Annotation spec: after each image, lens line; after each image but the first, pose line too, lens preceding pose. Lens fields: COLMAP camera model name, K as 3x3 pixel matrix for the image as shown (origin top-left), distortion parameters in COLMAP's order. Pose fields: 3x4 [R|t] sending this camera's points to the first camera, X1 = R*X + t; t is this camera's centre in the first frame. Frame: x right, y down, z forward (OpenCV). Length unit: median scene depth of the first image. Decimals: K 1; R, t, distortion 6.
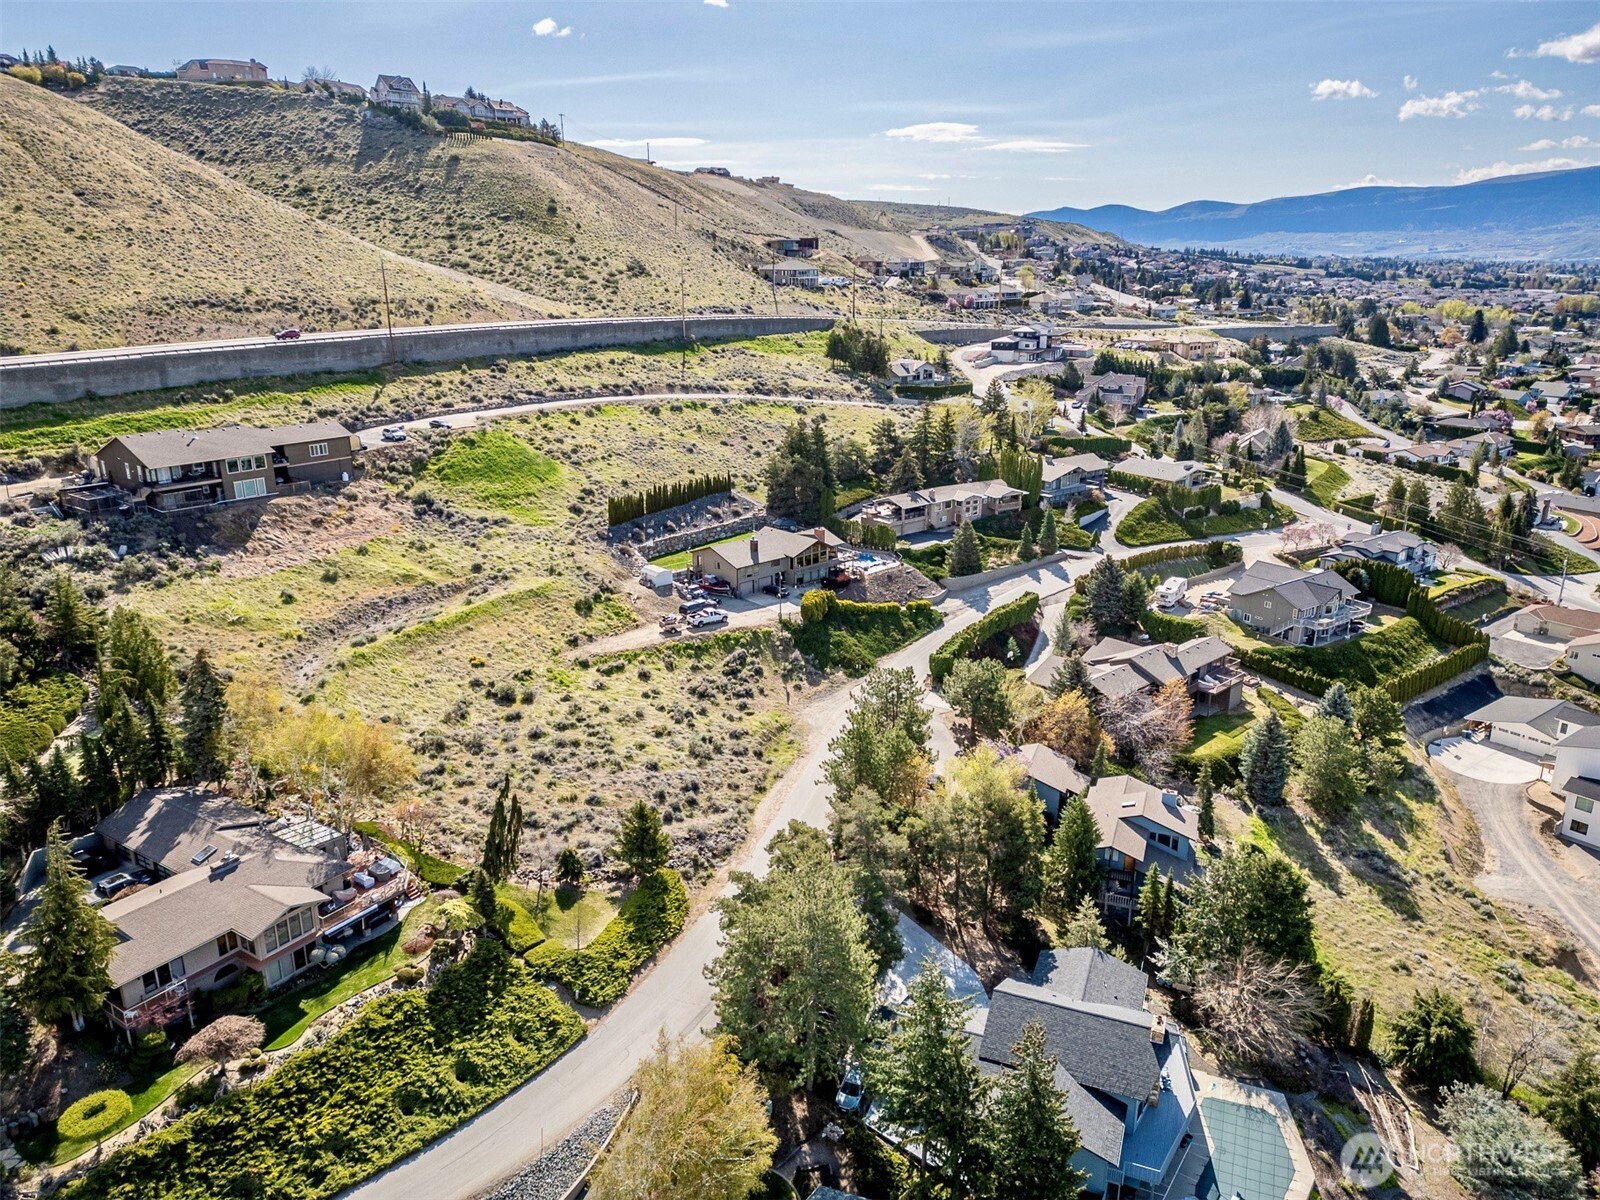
lens RADIAL K [[1122.1, 0, 805.1], [0, 1122.1, 609.3], [0, 0, 1]] dist [0.058157, -0.040710]
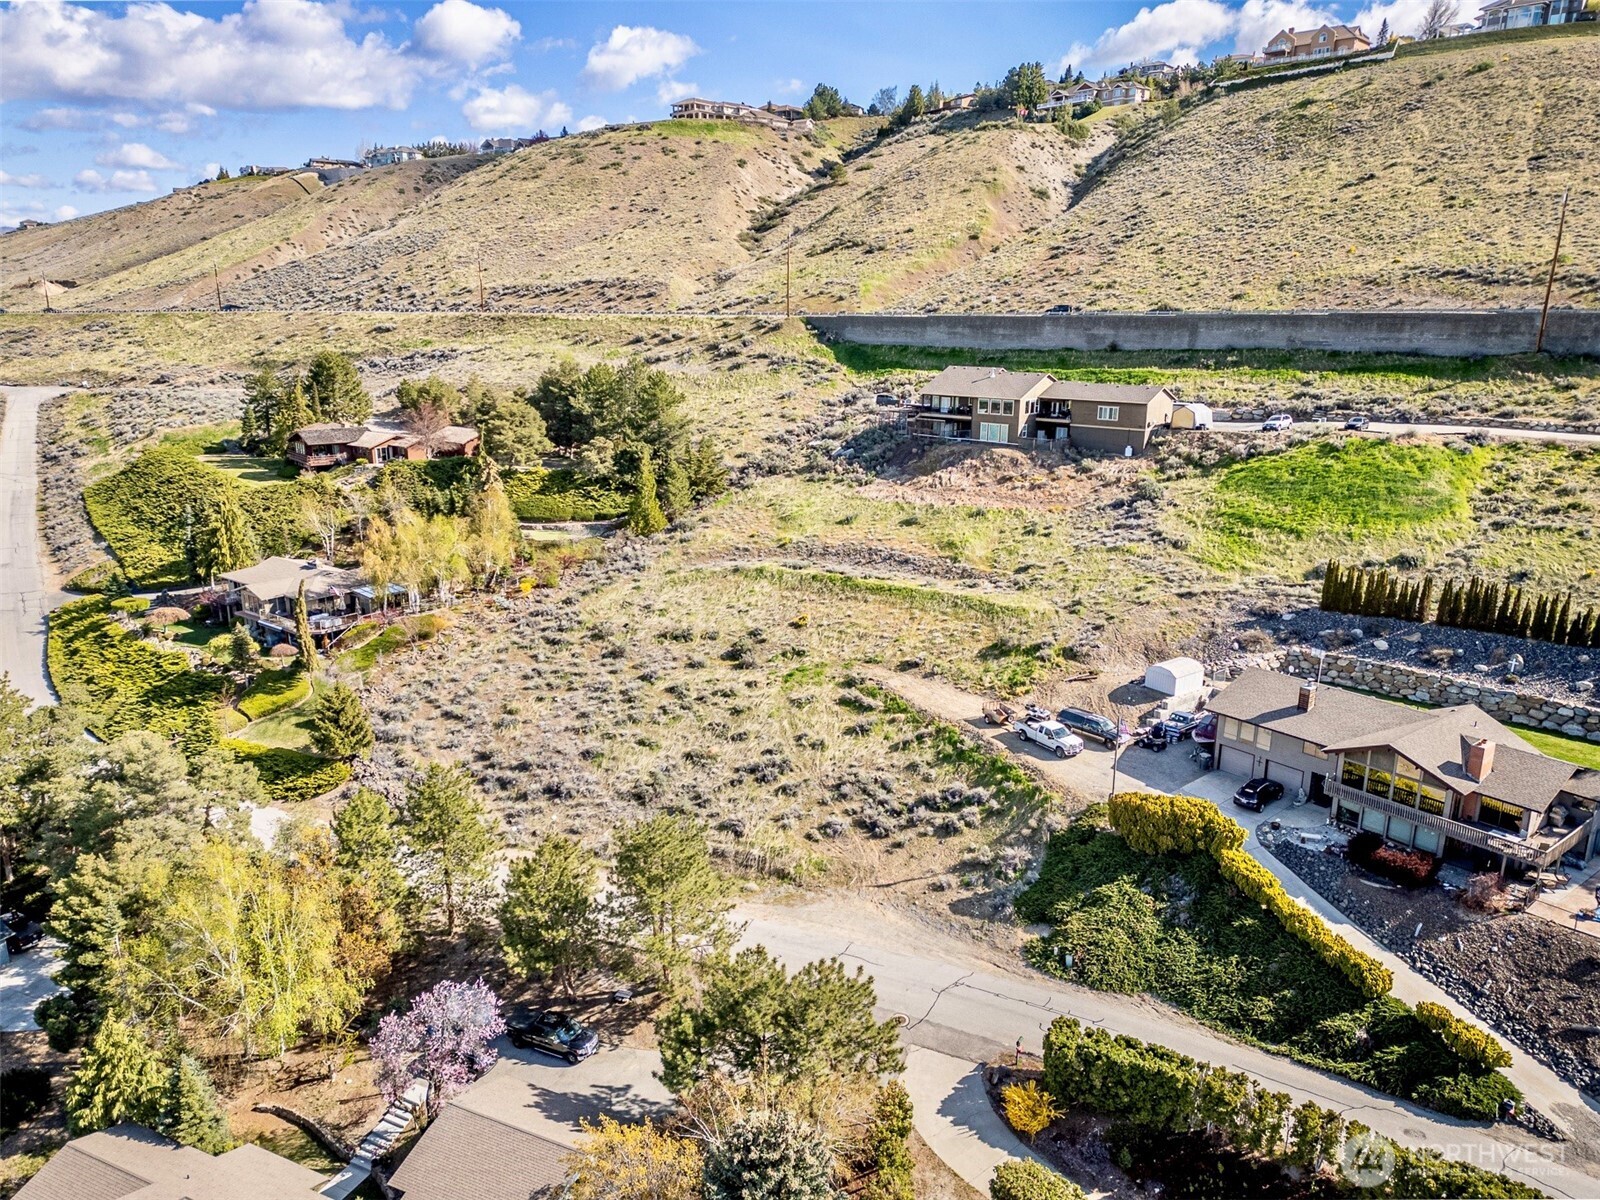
lens RADIAL K [[1122.1, 0, 797.2], [0, 1122.1, 601.1], [0, 0, 1]] dist [0.058157, -0.040710]
pose [[-0.082762, 0.250596, -0.964548, 0.460318], [-0.308351, 0.913933, 0.263904, -0.167025], [0.947666, 0.319261, 0.001632, 0.835613]]
